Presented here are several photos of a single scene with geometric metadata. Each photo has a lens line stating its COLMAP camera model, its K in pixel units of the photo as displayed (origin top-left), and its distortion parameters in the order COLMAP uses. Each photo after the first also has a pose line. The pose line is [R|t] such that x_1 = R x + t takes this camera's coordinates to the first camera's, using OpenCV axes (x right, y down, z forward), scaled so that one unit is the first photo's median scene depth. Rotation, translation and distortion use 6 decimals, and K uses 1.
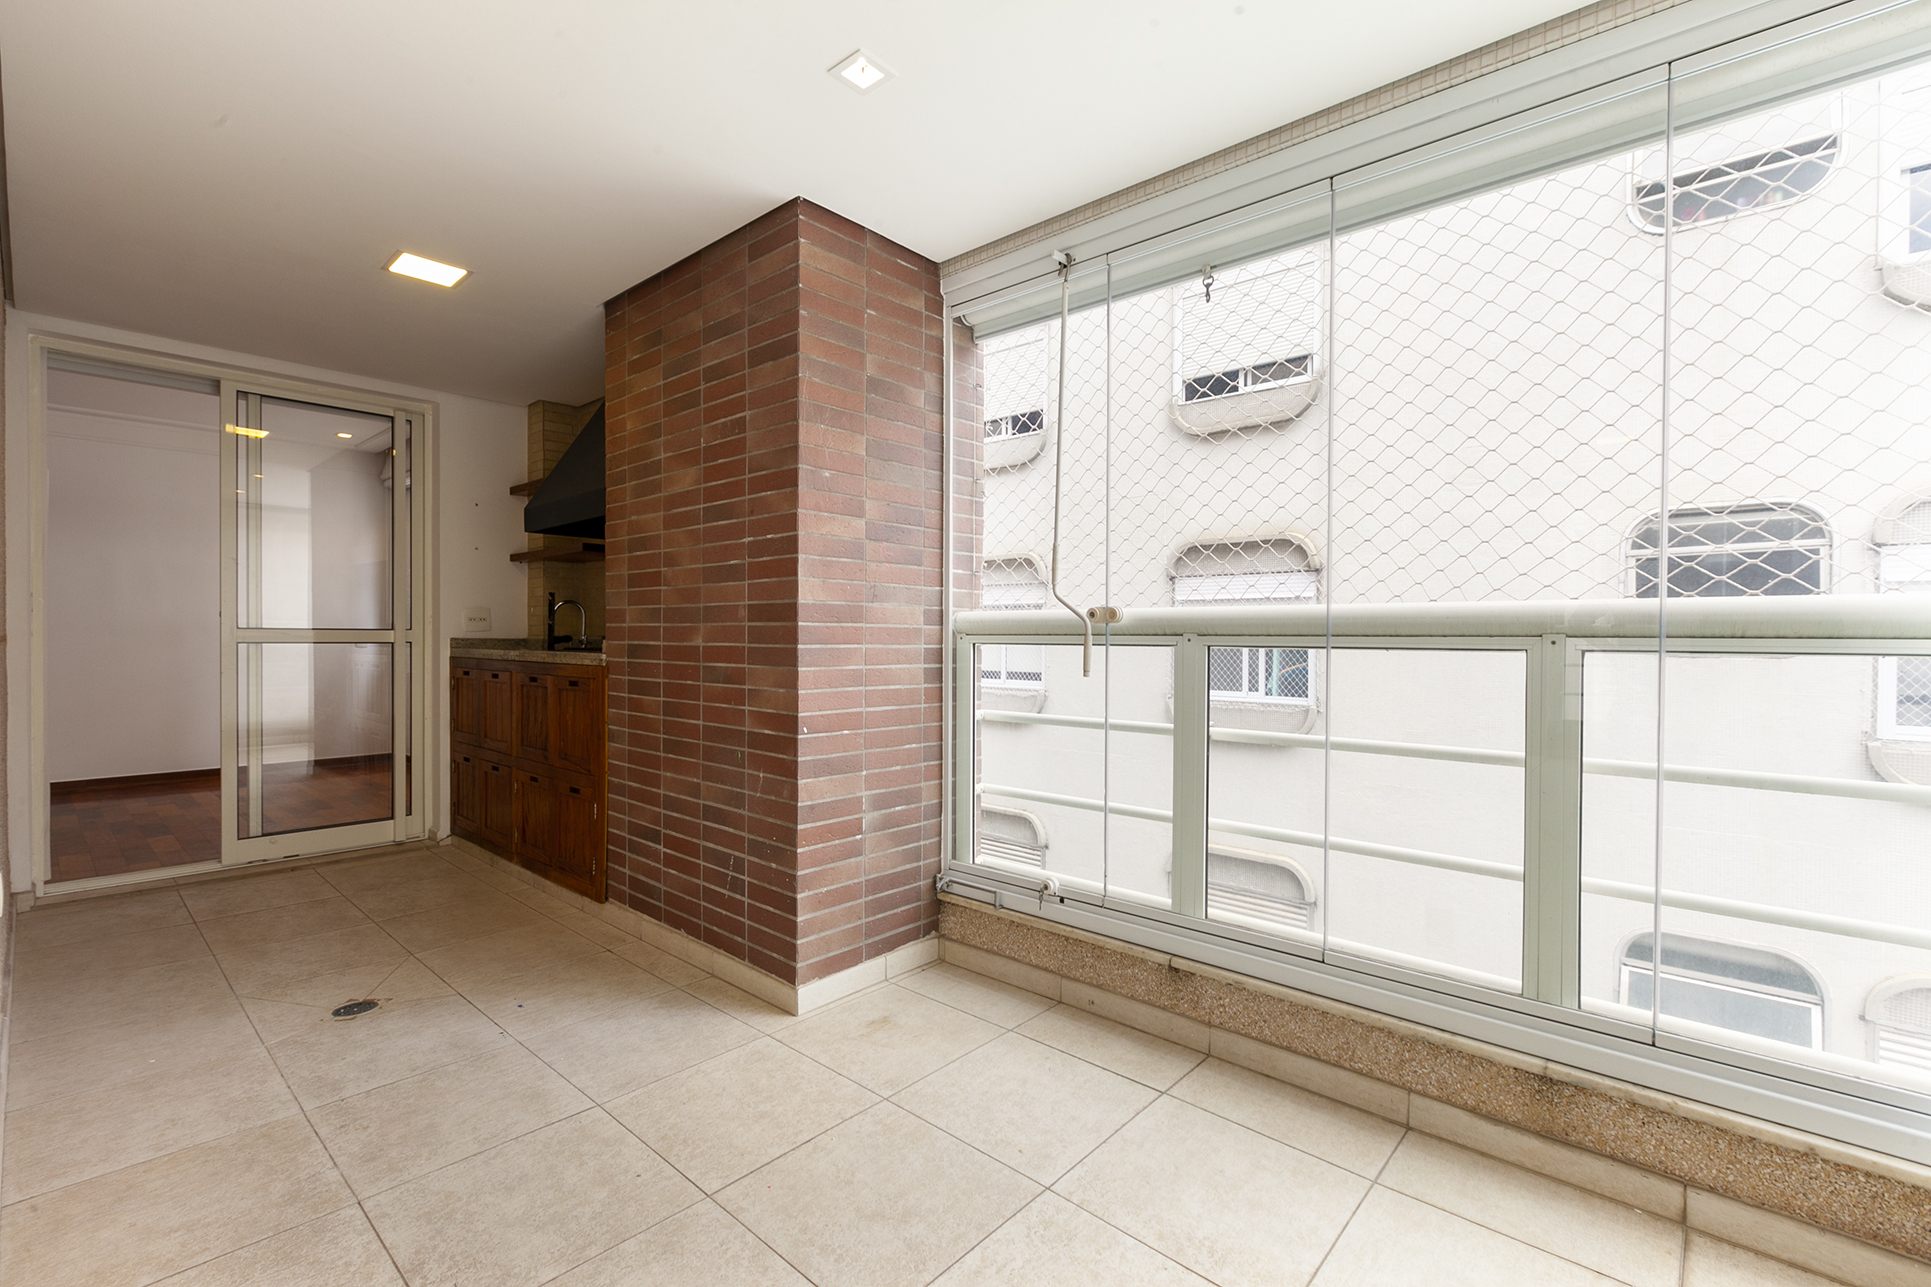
lens RADIAL K [[853.6, 0, 957.4], [0, 853.6, 641.1], [0, 0, 1]] dist [0.002036, 0.000337]
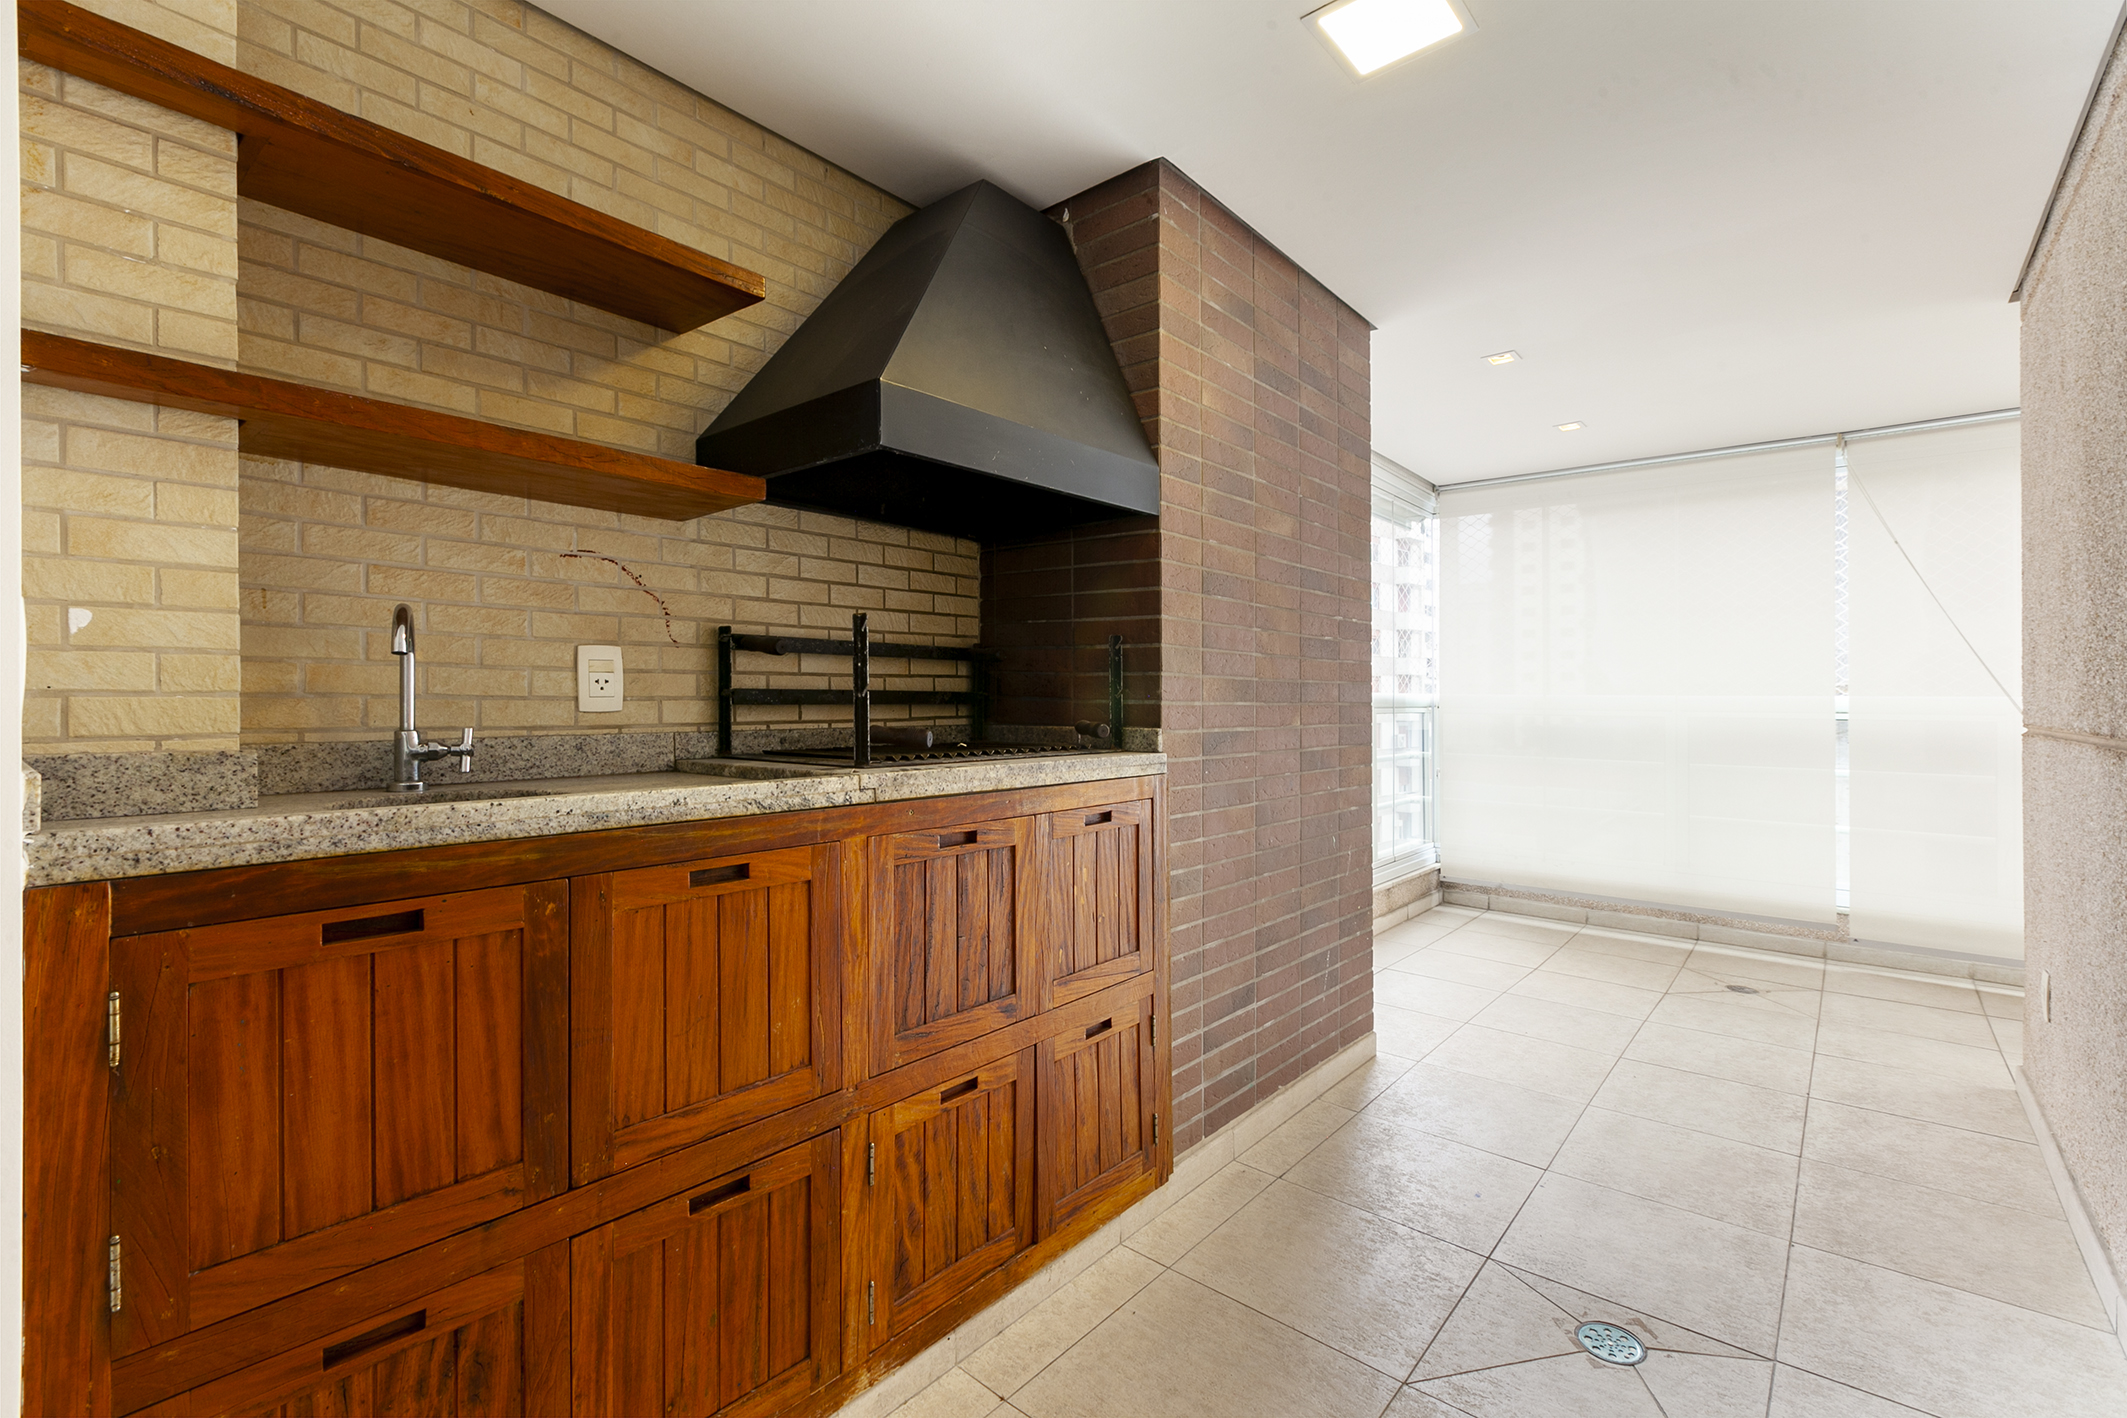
lens RADIAL K [[940.3, 0, 1054.6], [0, 940.3, 706.4], [0, 0, 1]] dist [0.002036, 0.000337]
pose [[-0.034630, -0.011694, 0.999332, -1.087865], [0.004733, 0.999918, 0.011865, -0.026021], [-0.999389, 0.005140, -0.034571, 1.137537]]
